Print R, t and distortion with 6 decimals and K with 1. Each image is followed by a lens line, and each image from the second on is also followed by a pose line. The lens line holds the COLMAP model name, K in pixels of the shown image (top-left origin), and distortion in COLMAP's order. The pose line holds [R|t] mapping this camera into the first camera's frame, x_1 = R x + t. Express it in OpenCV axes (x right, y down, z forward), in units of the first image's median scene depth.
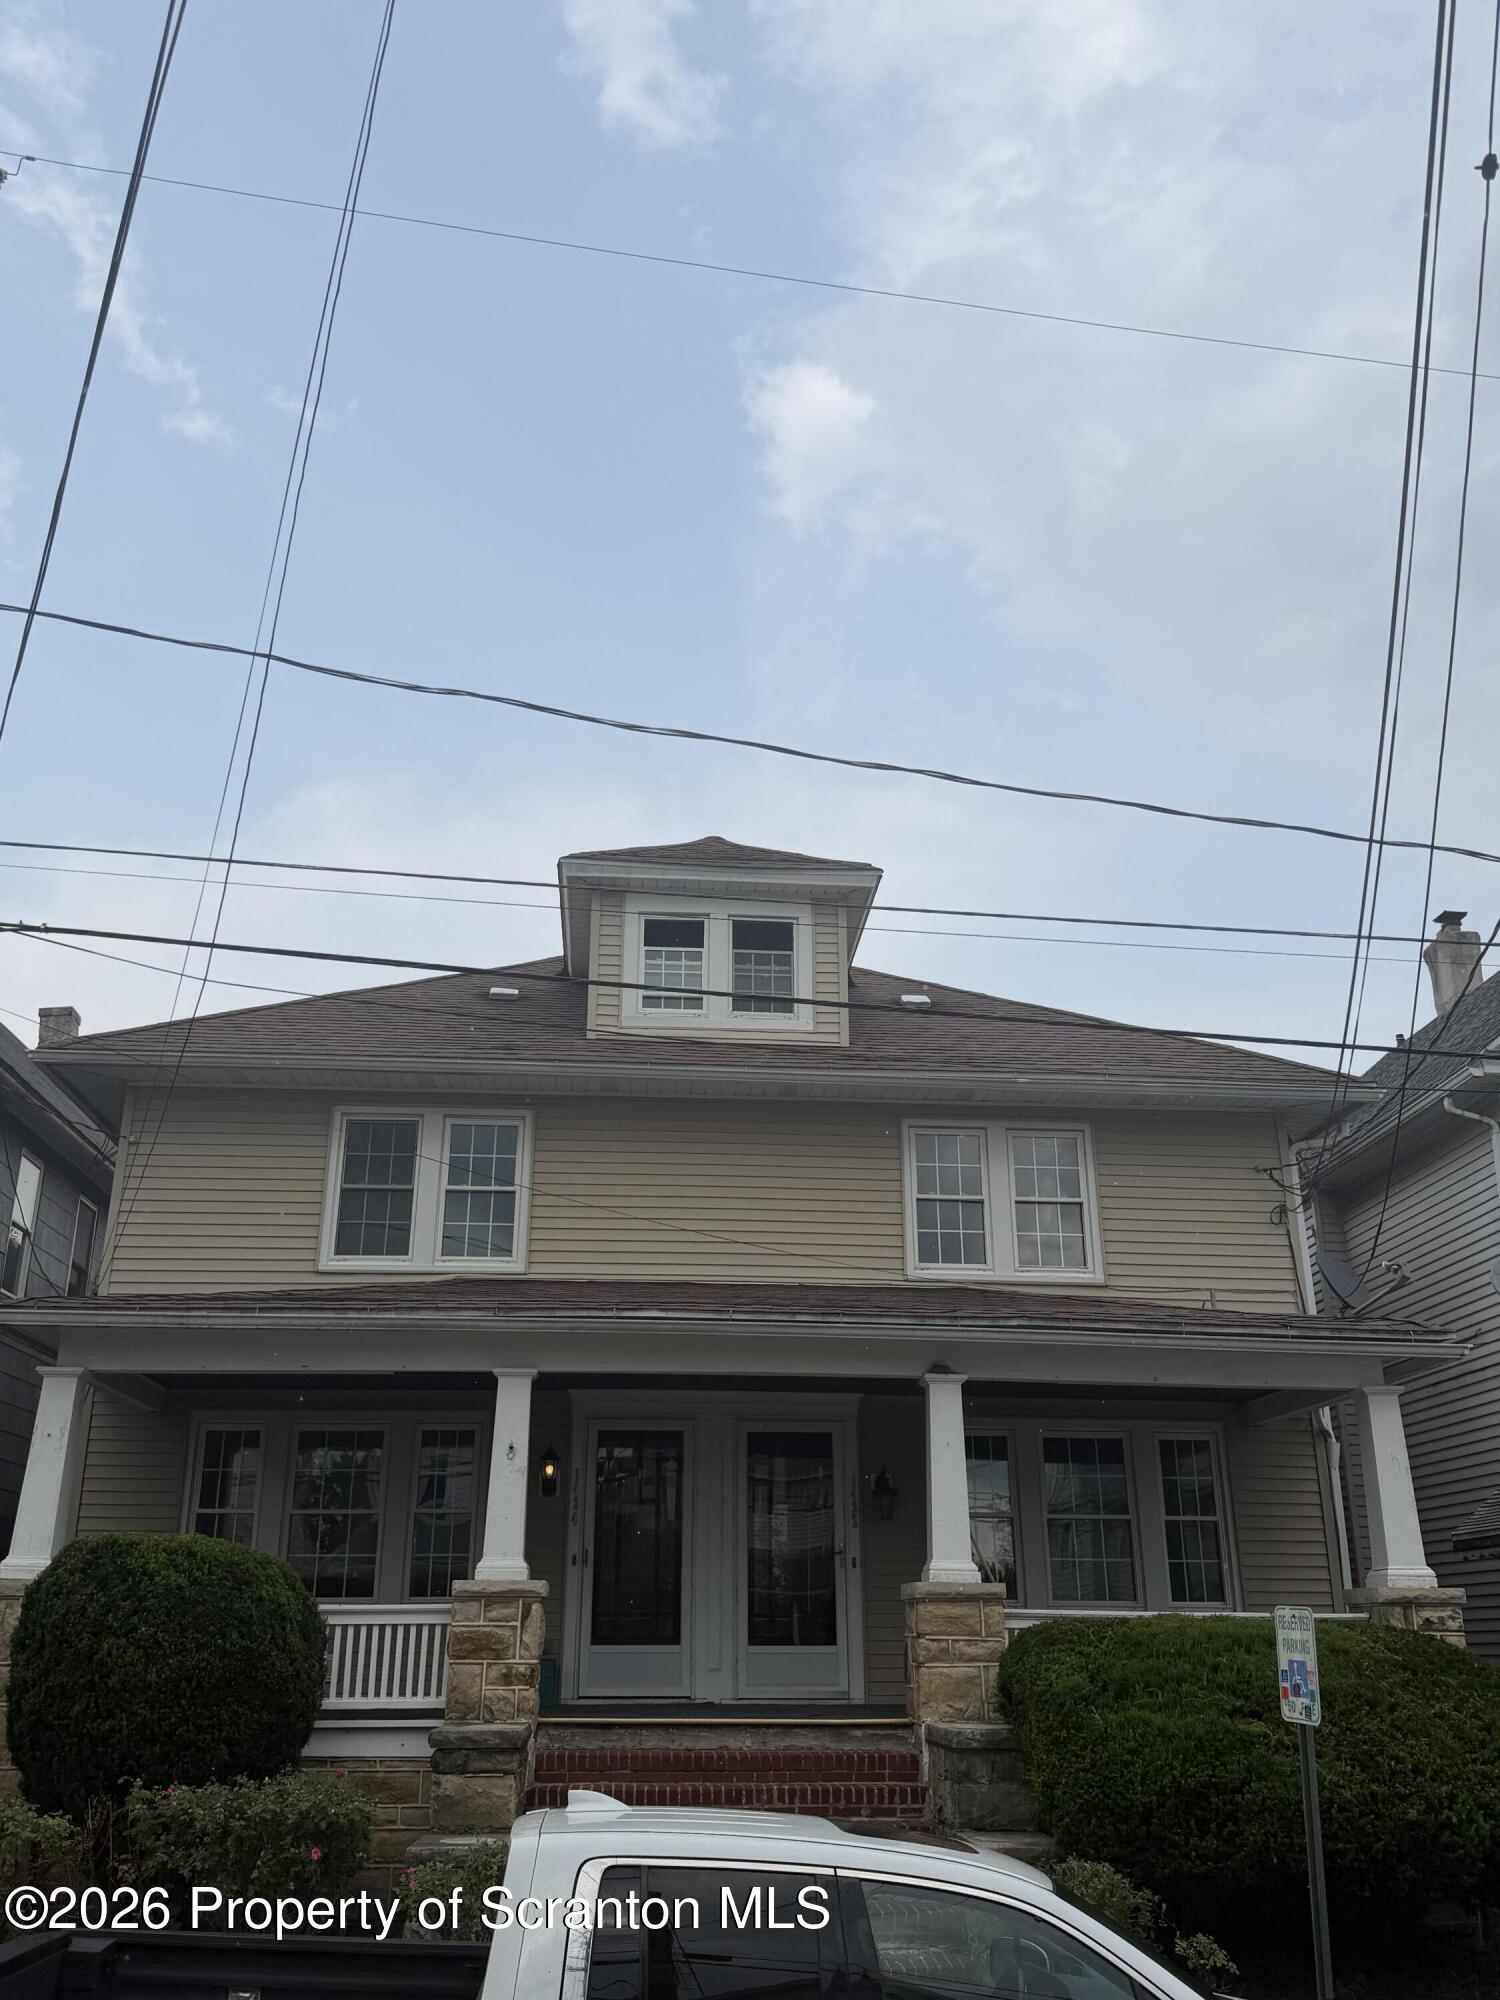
lens RADIAL K [[1707.4, 0, 750.0], [0, 1707.4, 1000.0], [0, 0, 1]] dist [0.100769, -0.201072]
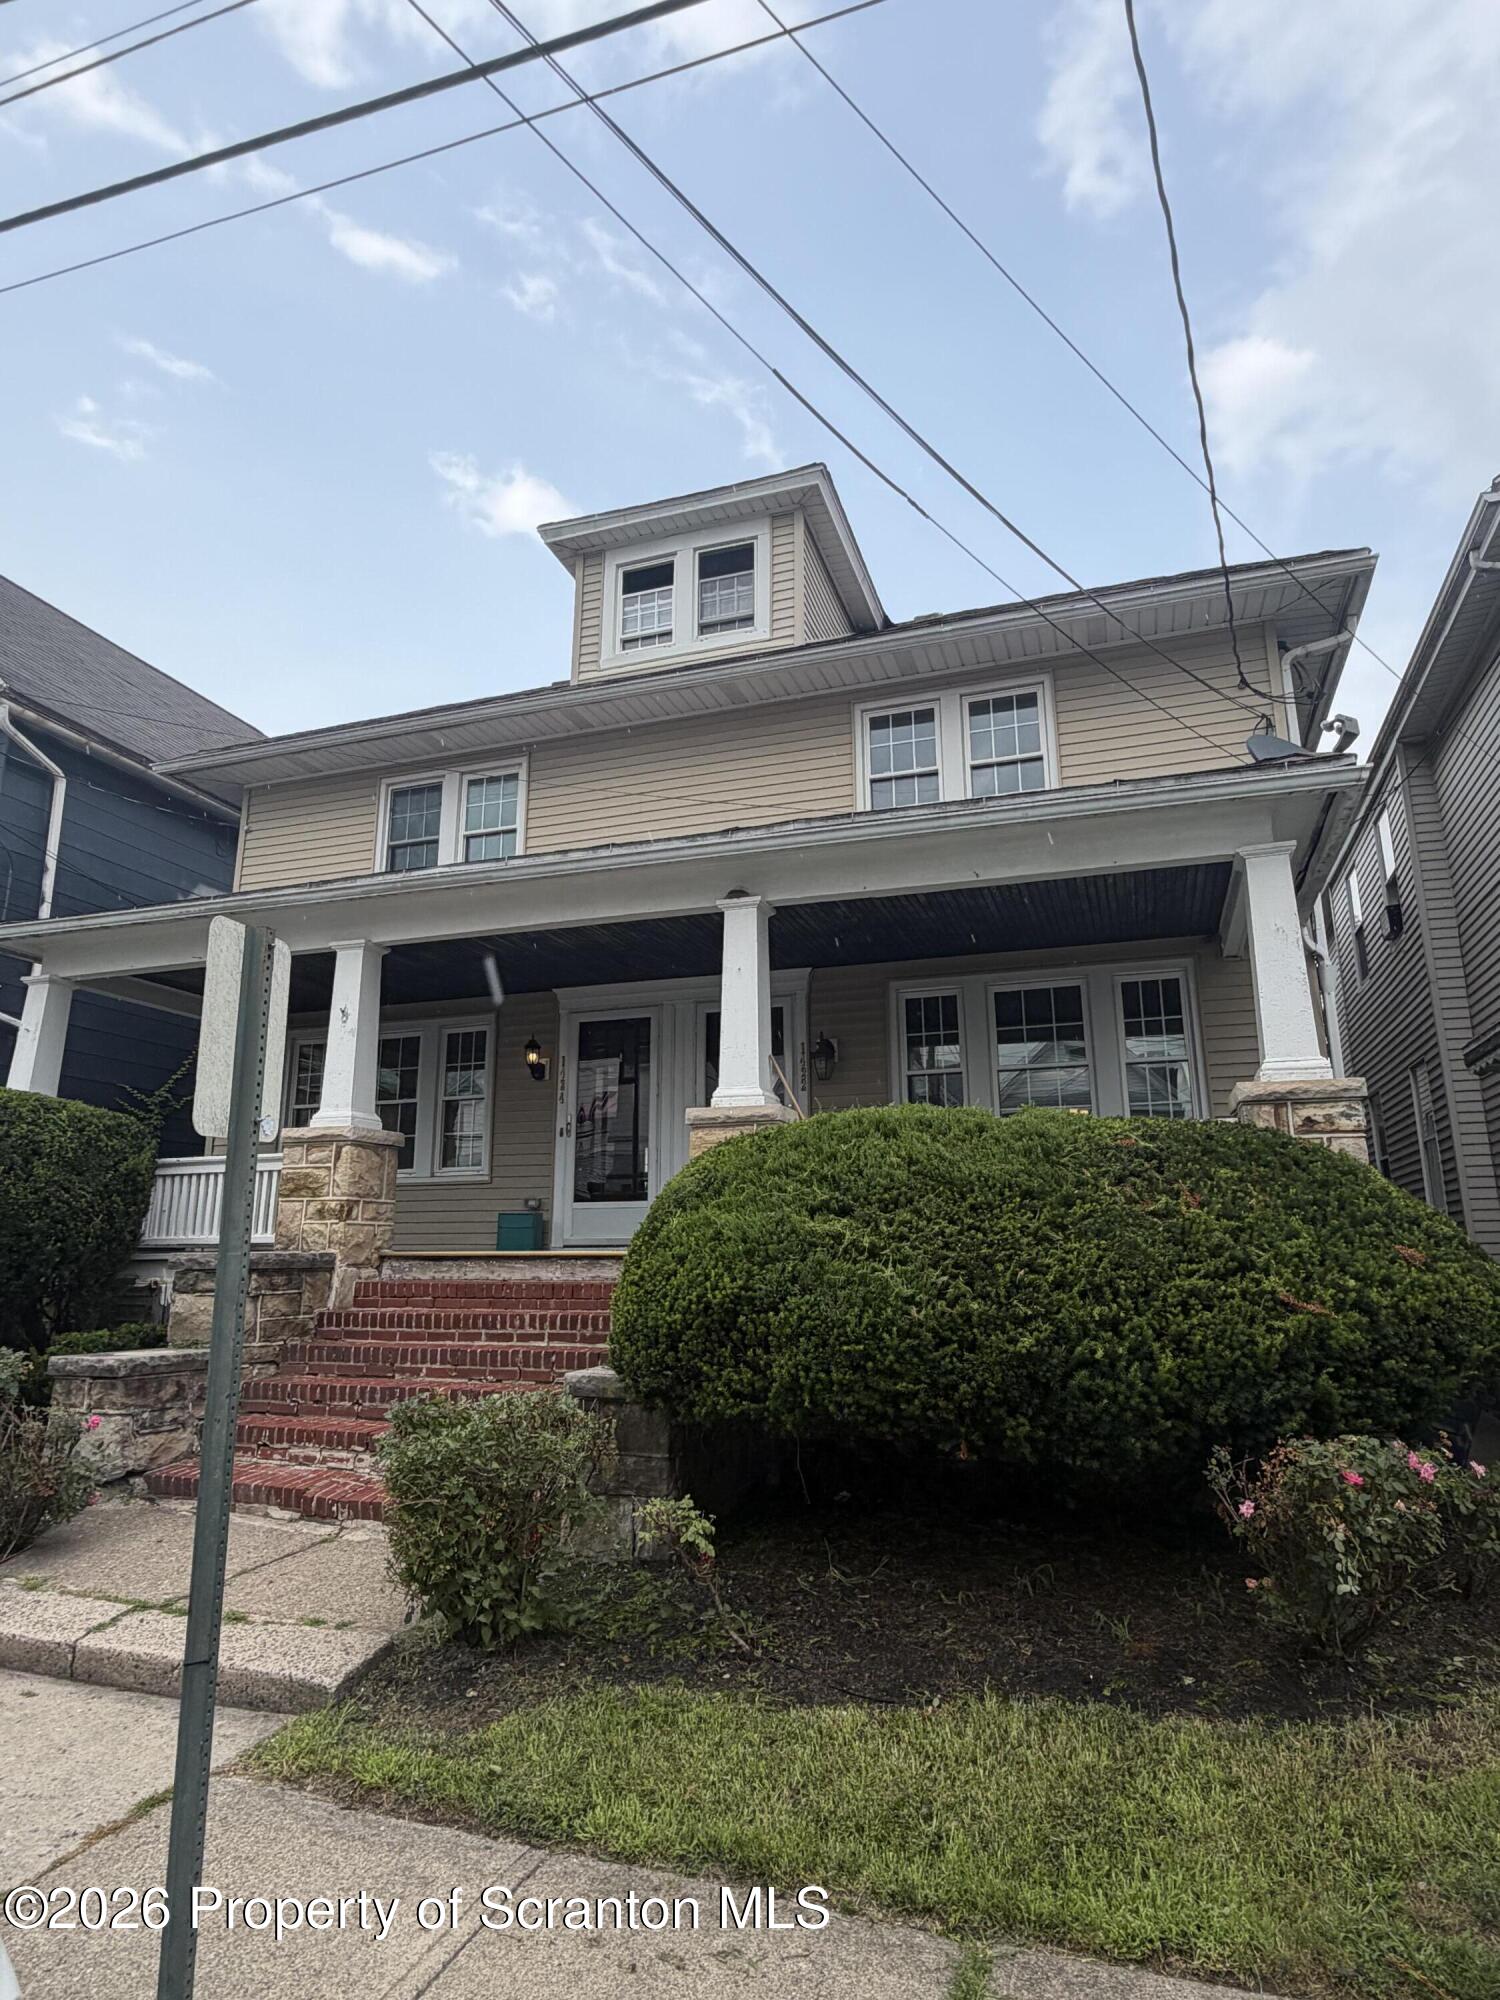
lens RADIAL K [[1133.3, 0, 750.0], [0, 1133.3, 1000.0], [0, 0, 1]] dist [0.006099, 0.000416]
pose [[0.921249, -0.092904, -0.377715, 0.372519], [0.139962, 0.985190, 0.099049, 0.230738], [0.362919, -0.144114, 0.920609, 0.472644]]
